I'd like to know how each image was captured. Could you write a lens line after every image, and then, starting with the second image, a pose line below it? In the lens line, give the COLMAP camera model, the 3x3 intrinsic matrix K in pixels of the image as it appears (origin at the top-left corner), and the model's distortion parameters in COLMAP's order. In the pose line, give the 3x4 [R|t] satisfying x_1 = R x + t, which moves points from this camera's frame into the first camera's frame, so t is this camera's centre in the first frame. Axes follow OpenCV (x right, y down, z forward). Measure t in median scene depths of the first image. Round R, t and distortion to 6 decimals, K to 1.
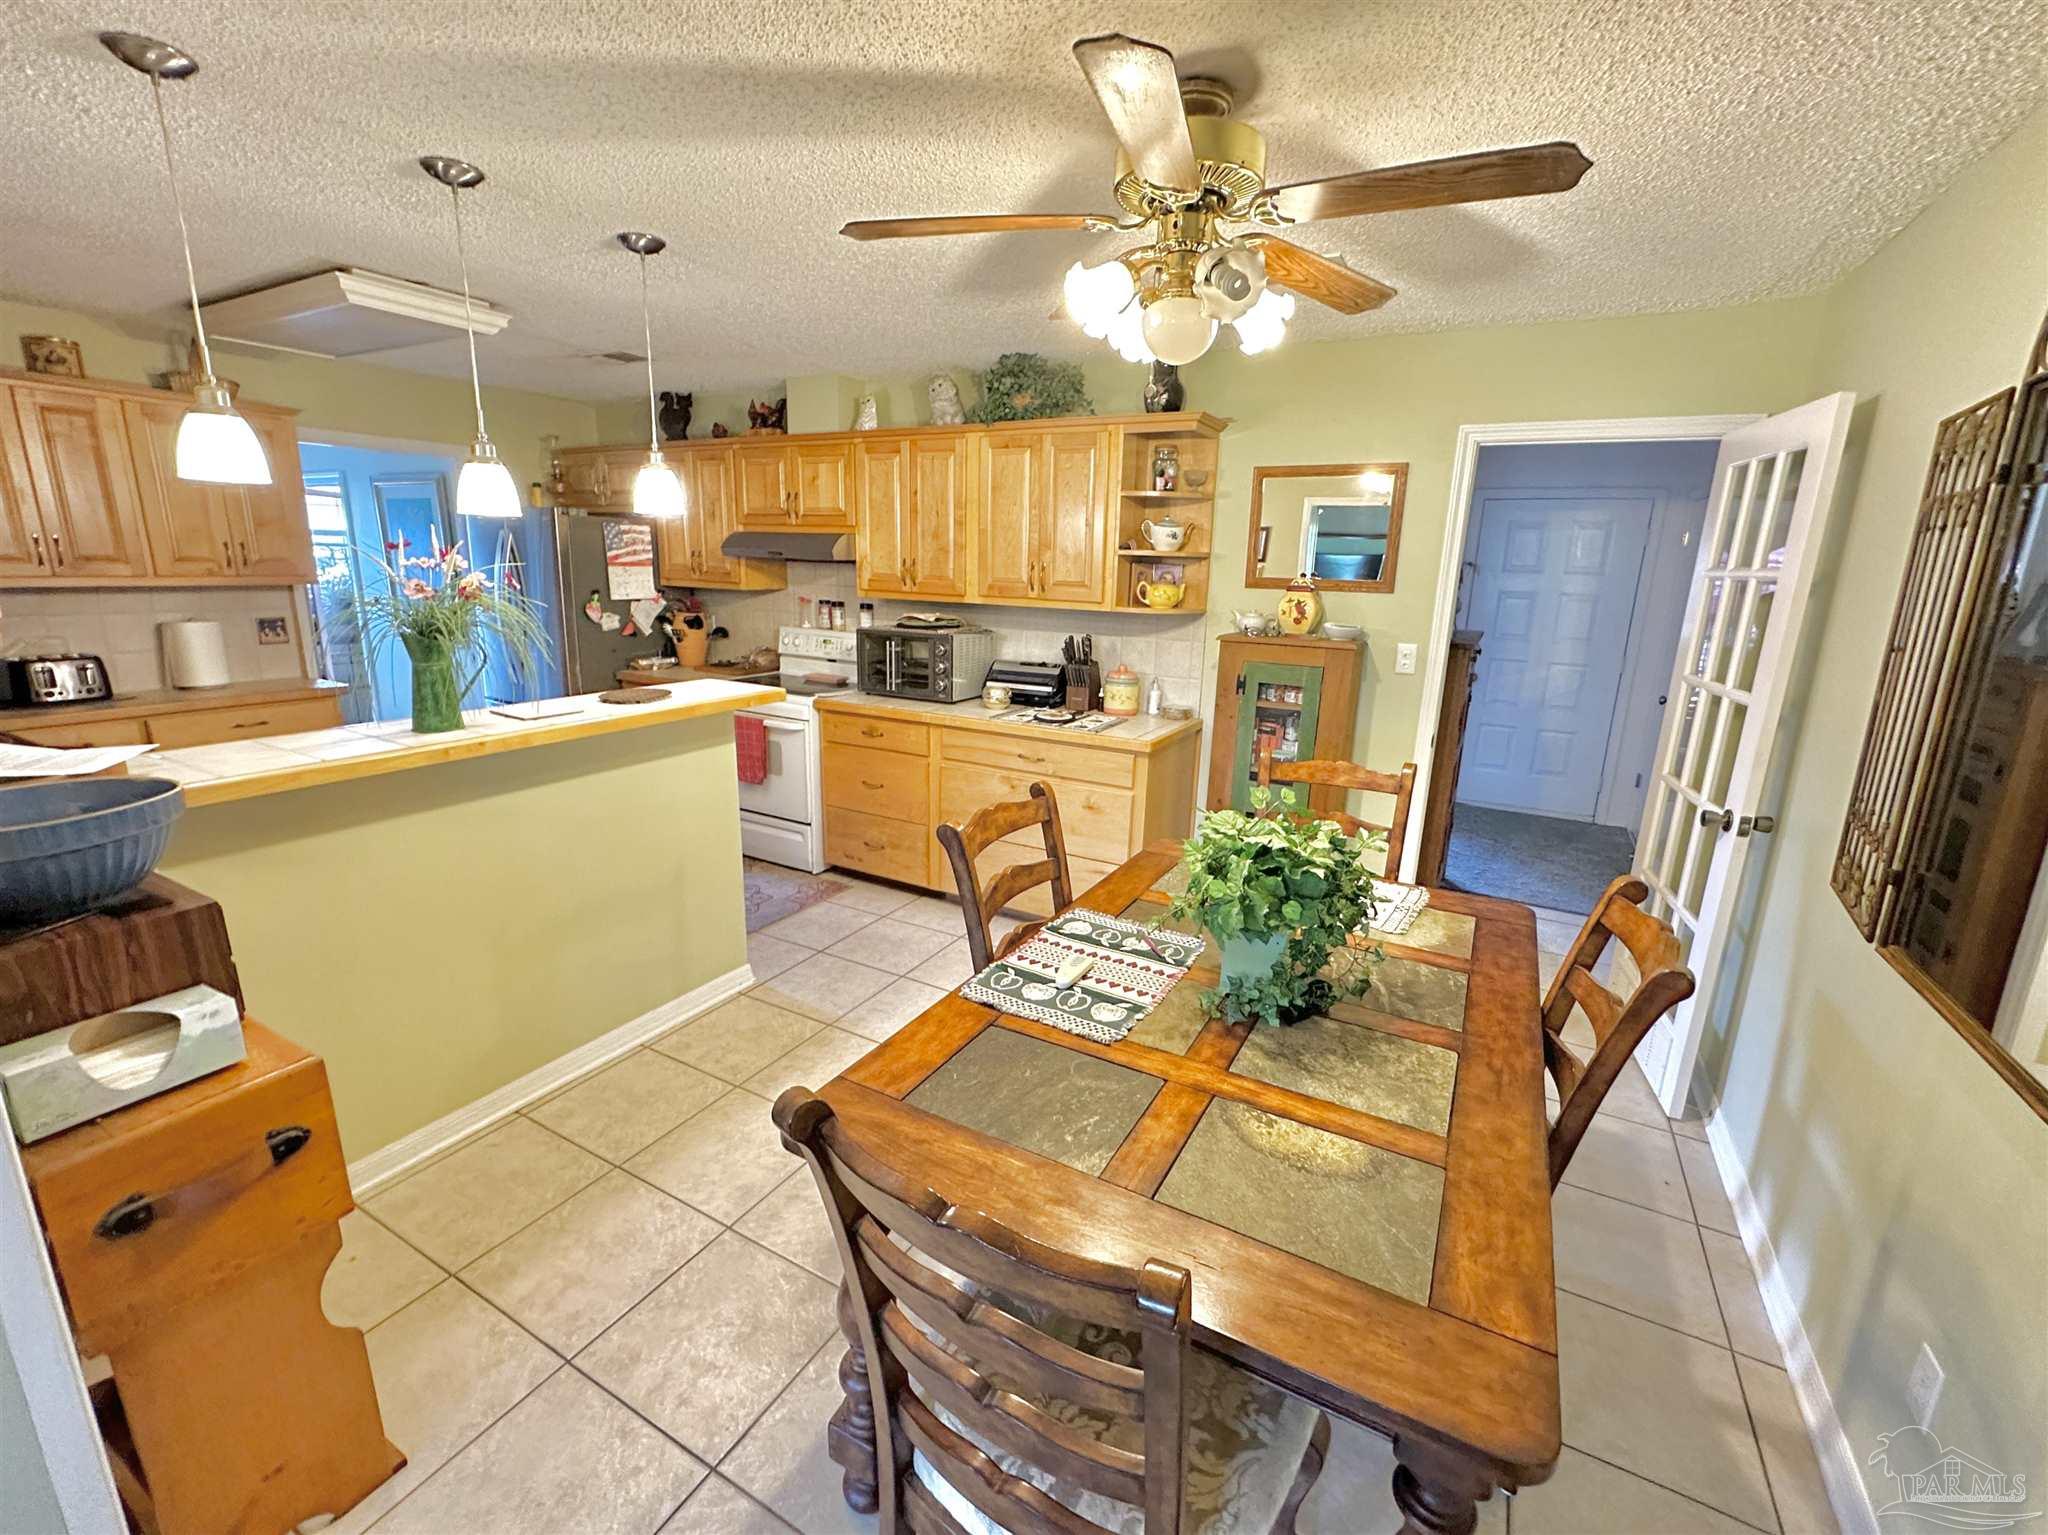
lens RADIAL K [[862.9, 0, 1026.6], [0, 862.9, 763.4], [0, 0, 1]] dist [-0.005083, 0.000409]
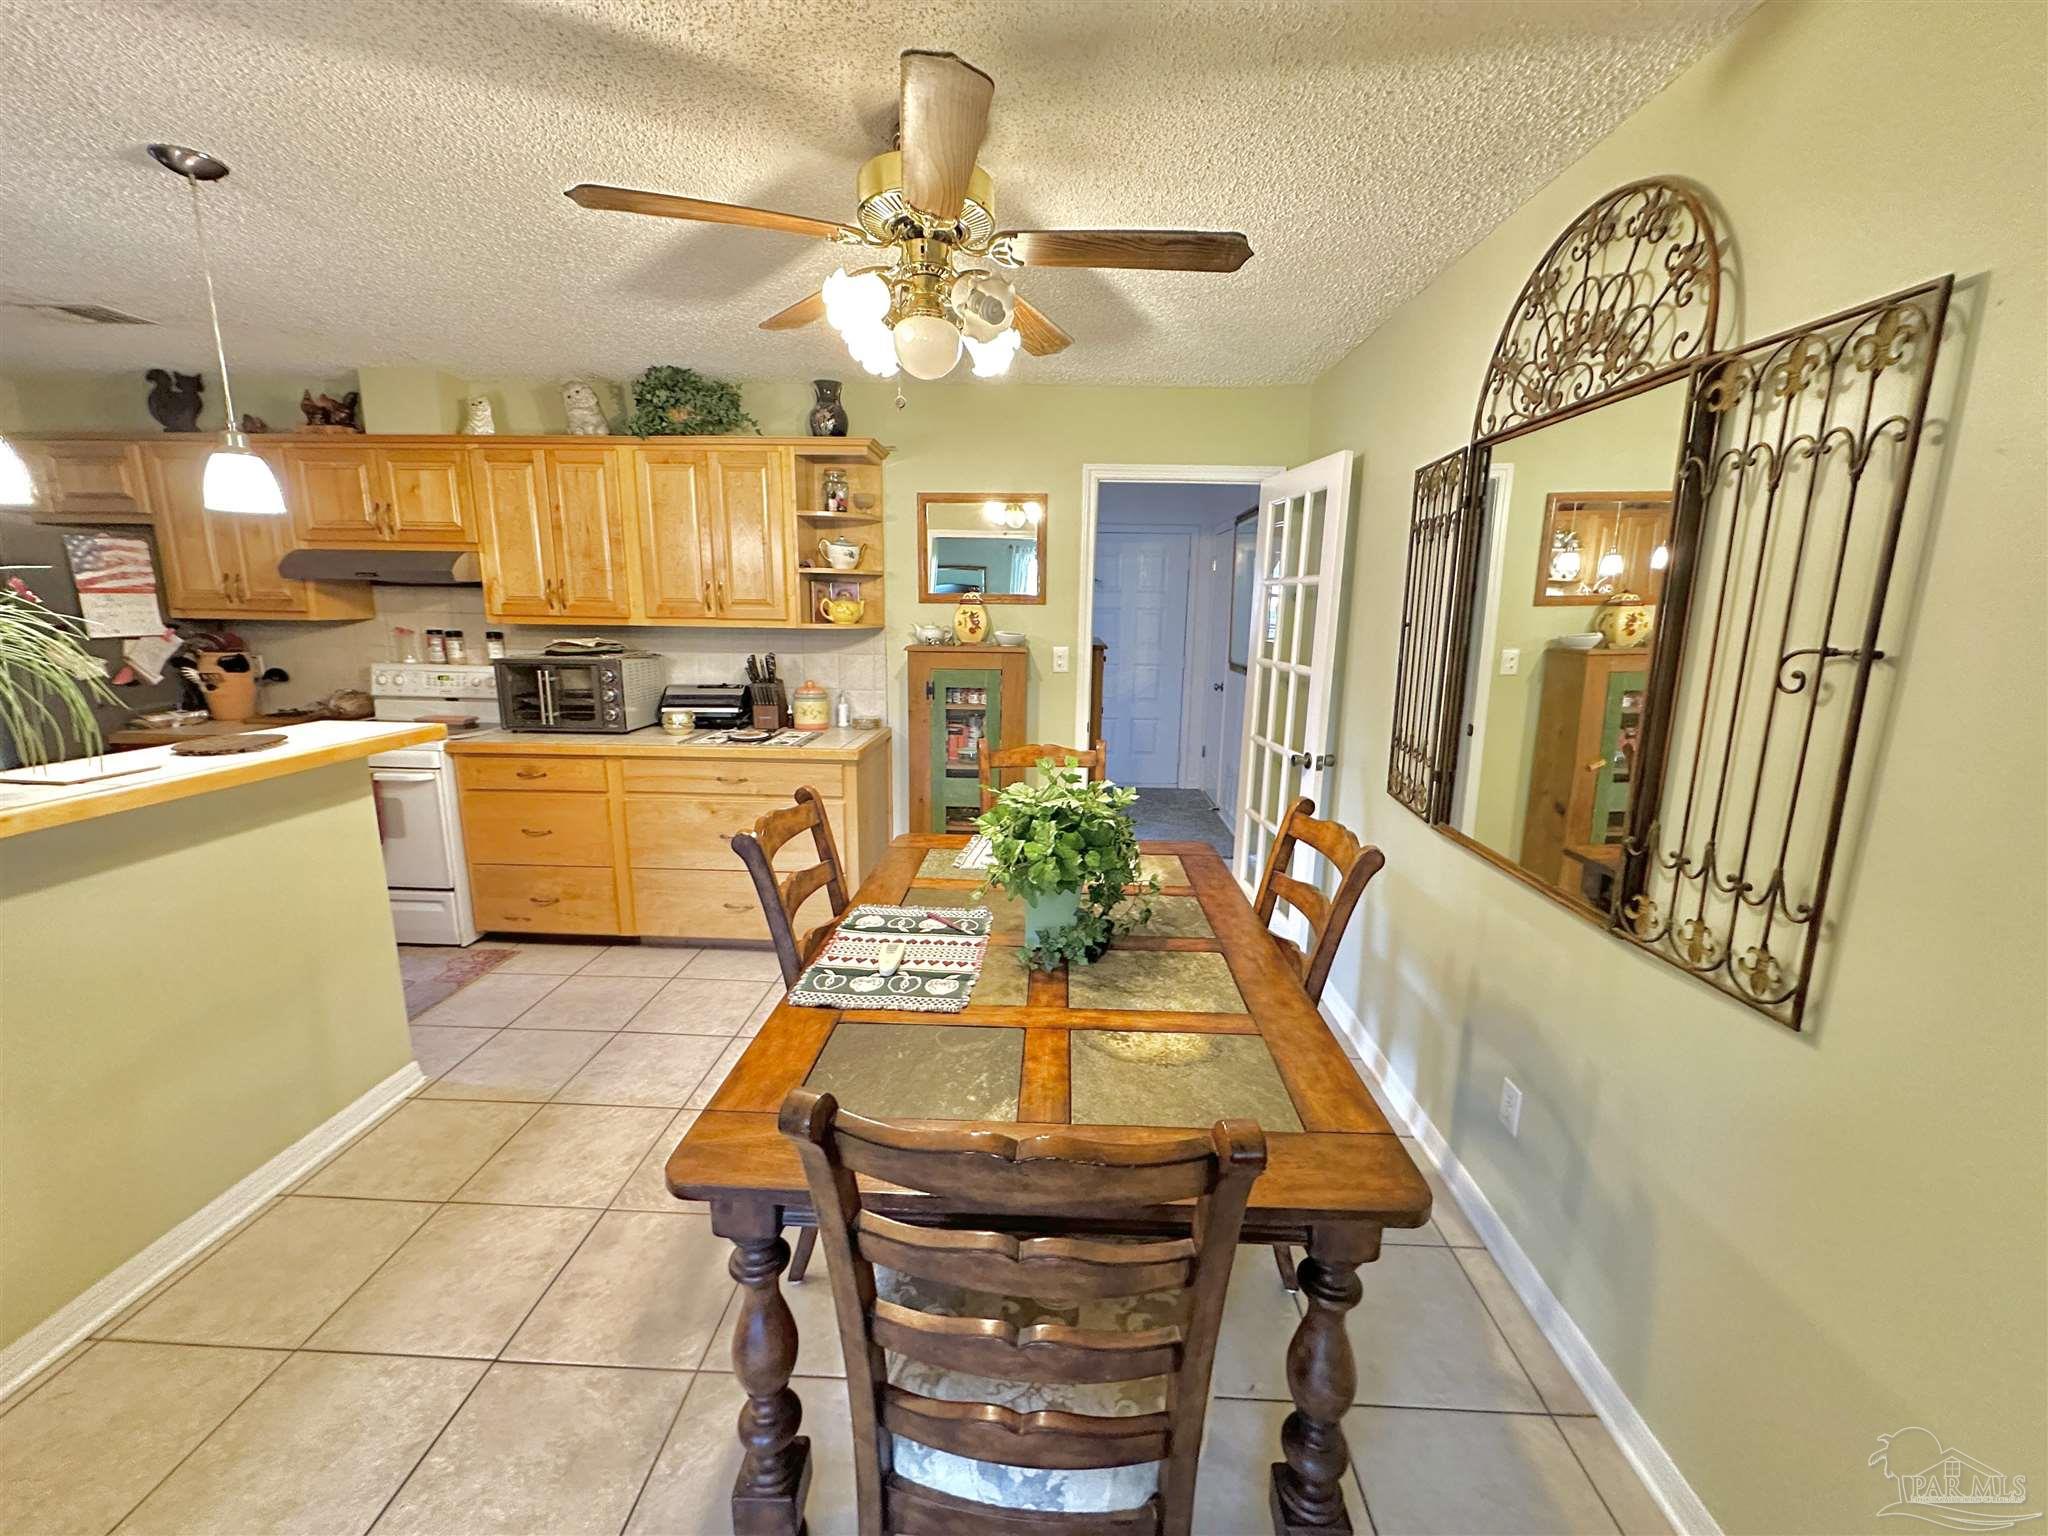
lens RADIAL K [[816.7, 0, 1028.1], [0, 816.7, 764.1], [0, 0, 1]] dist [-0.004407, 0.001459]
pose [[0.892188, -0.102450, 0.439892, -0.149584], [0.114426, 0.993432, -0.000709, 0.022763], [-0.436930, 0.050967, 0.898050, 0.034562]]
